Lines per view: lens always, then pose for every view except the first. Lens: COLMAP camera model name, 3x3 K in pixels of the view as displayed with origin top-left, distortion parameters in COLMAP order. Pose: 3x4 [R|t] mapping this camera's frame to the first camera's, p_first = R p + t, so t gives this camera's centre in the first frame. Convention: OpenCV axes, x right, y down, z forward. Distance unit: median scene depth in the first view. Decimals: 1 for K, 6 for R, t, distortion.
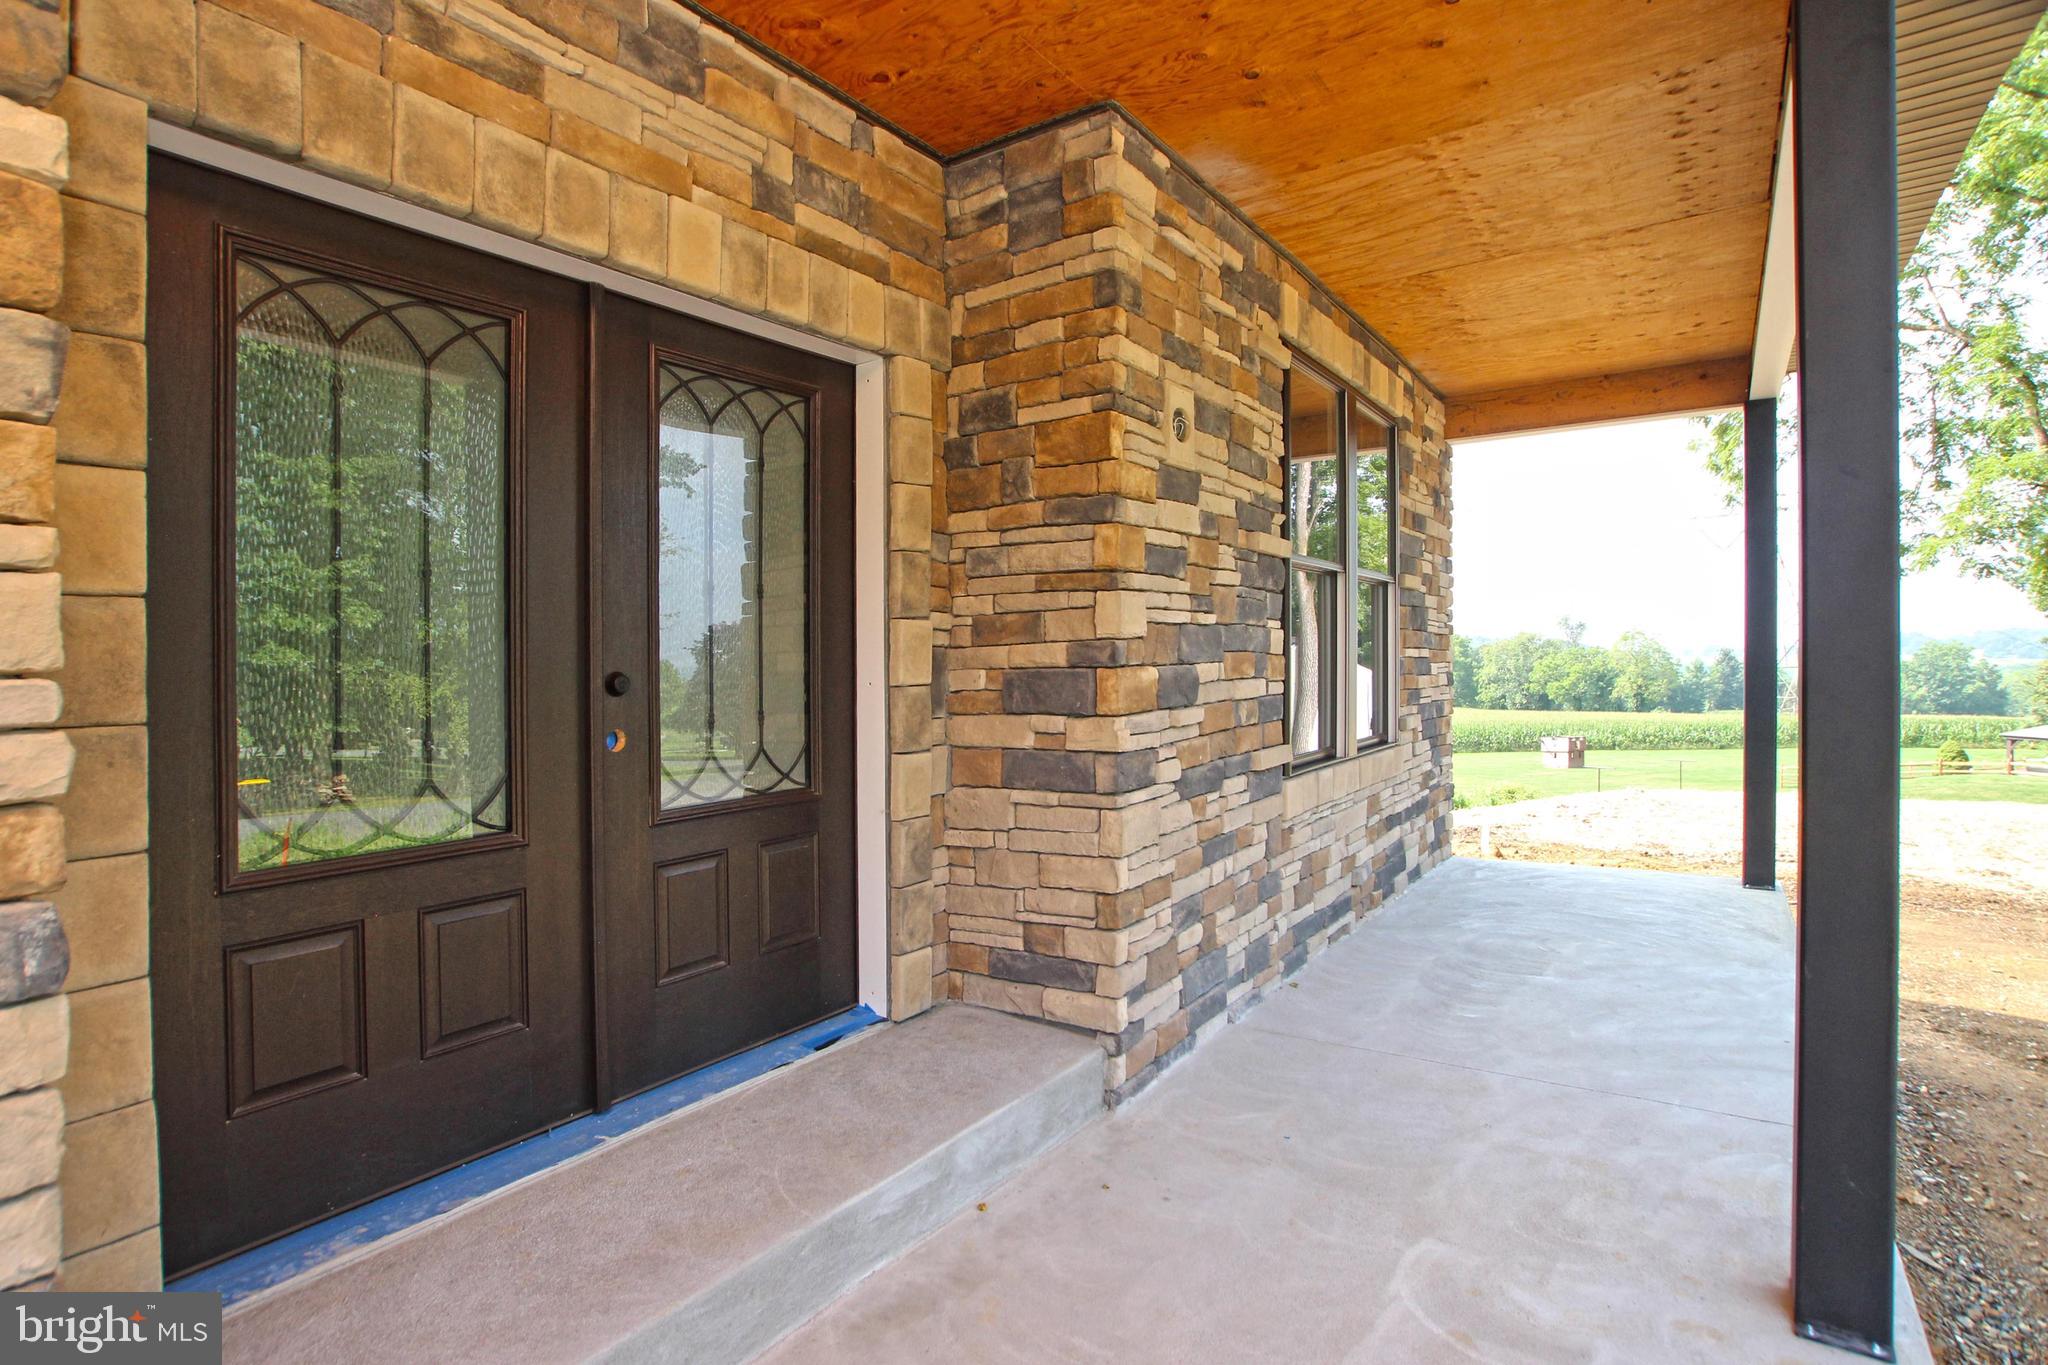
lens RADIAL K [[1026.4, 0, 1042.7], [0, 1026.4, 662.1], [0, 0, 1]] dist [-0.052180, 0.023843]
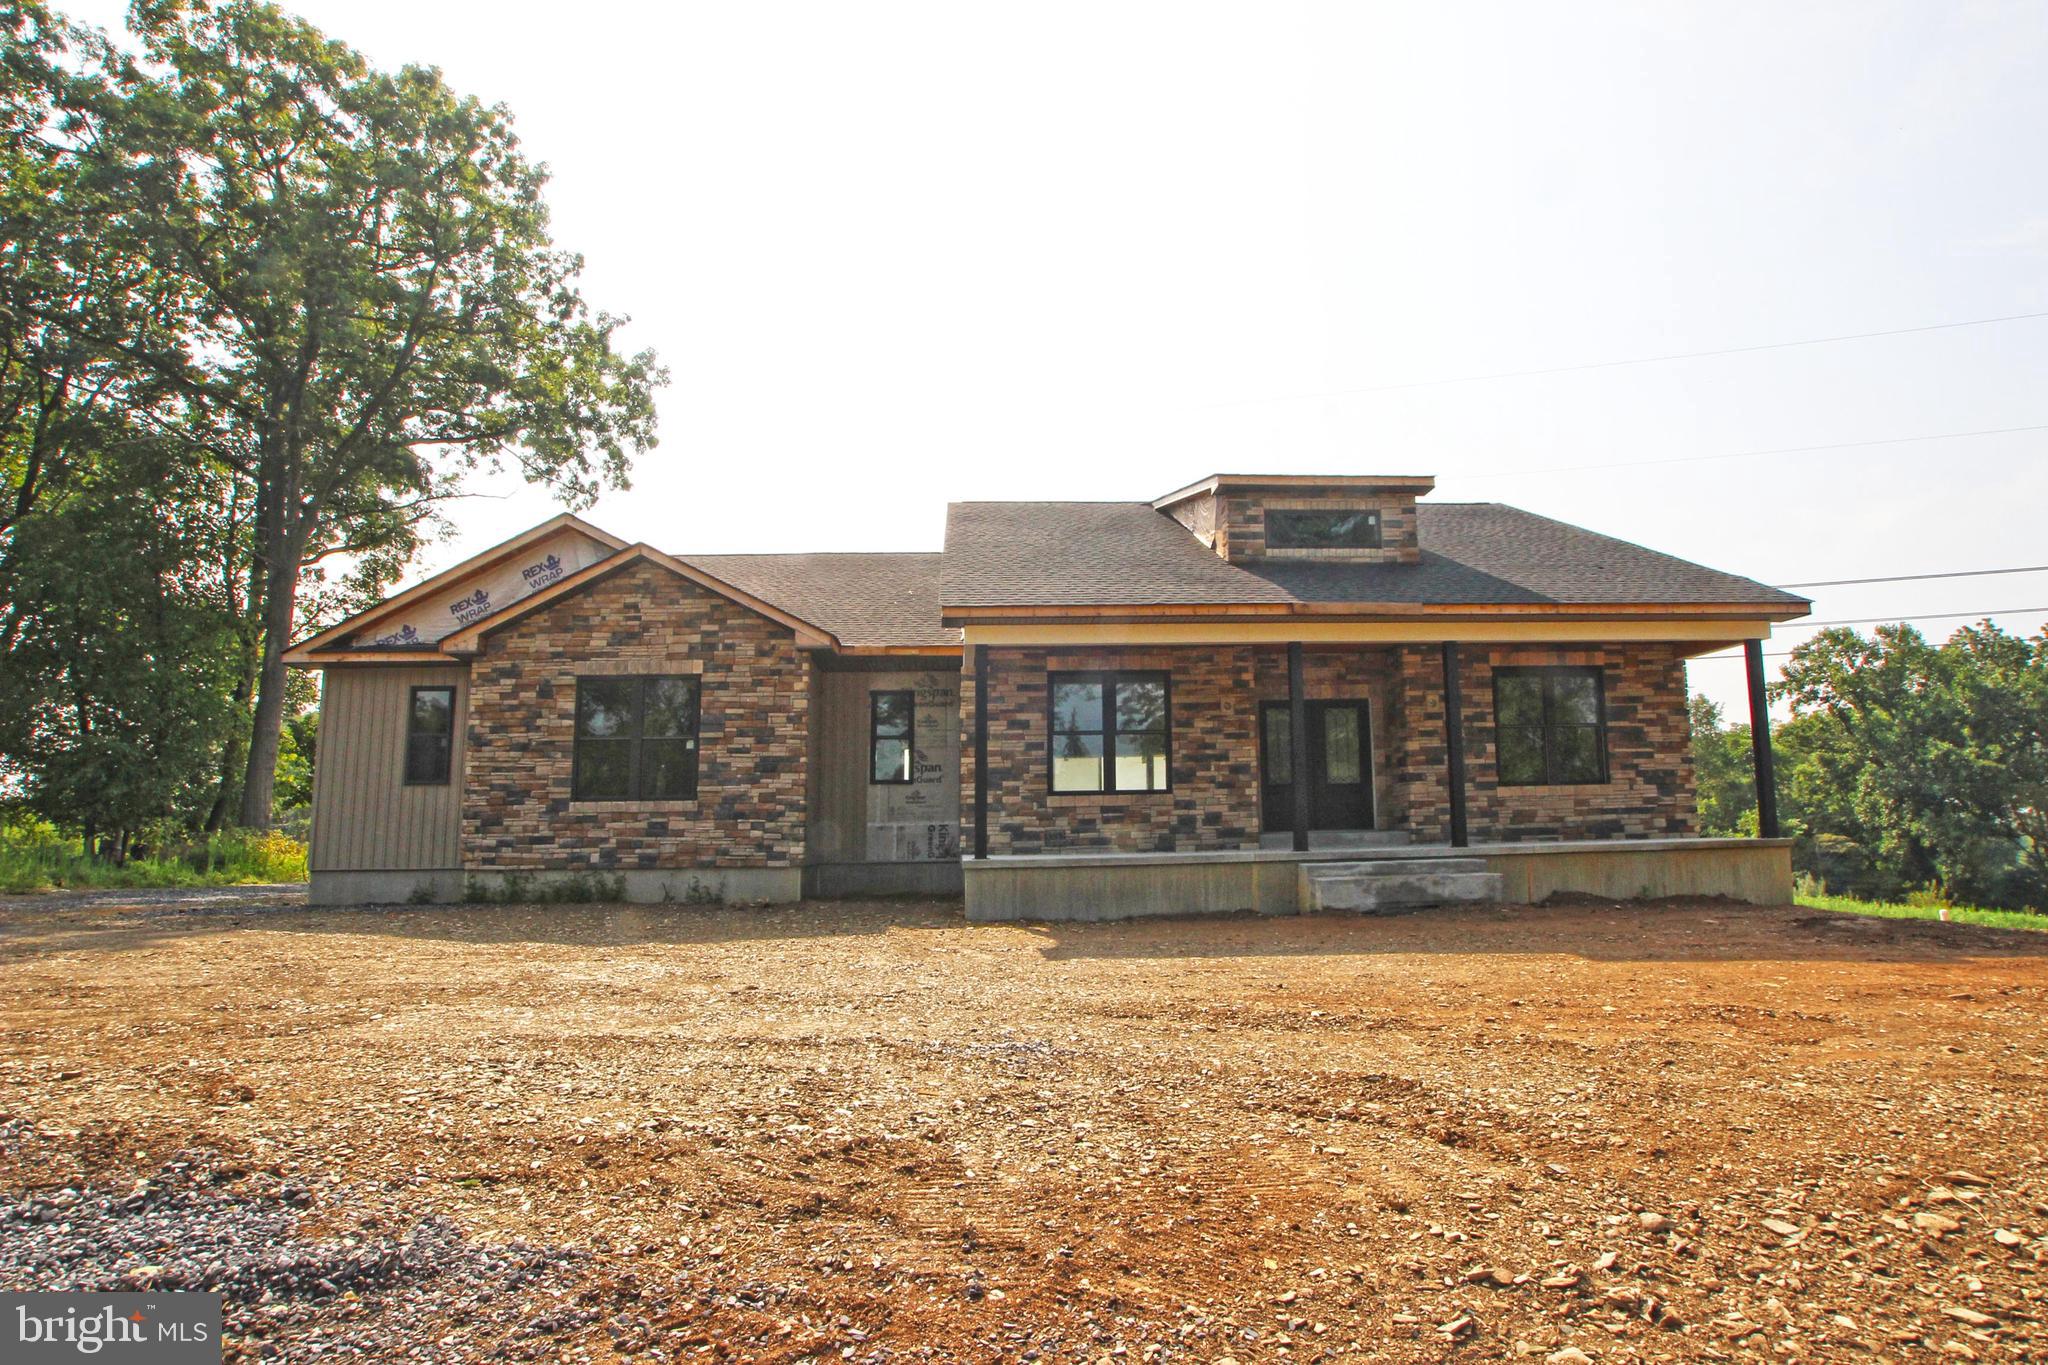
lens RADIAL K [[1026.4, 0, 1042.7], [0, 1026.4, 662.1], [0, 0, 1]] dist [-0.052180, 0.023843]
pose [[0.575183, -0.103131, -0.811498, 2.869564], [0.002037, 0.992198, -0.124652, 0.152776], [0.818022, 0.070045, 0.570905, -3.068202]]
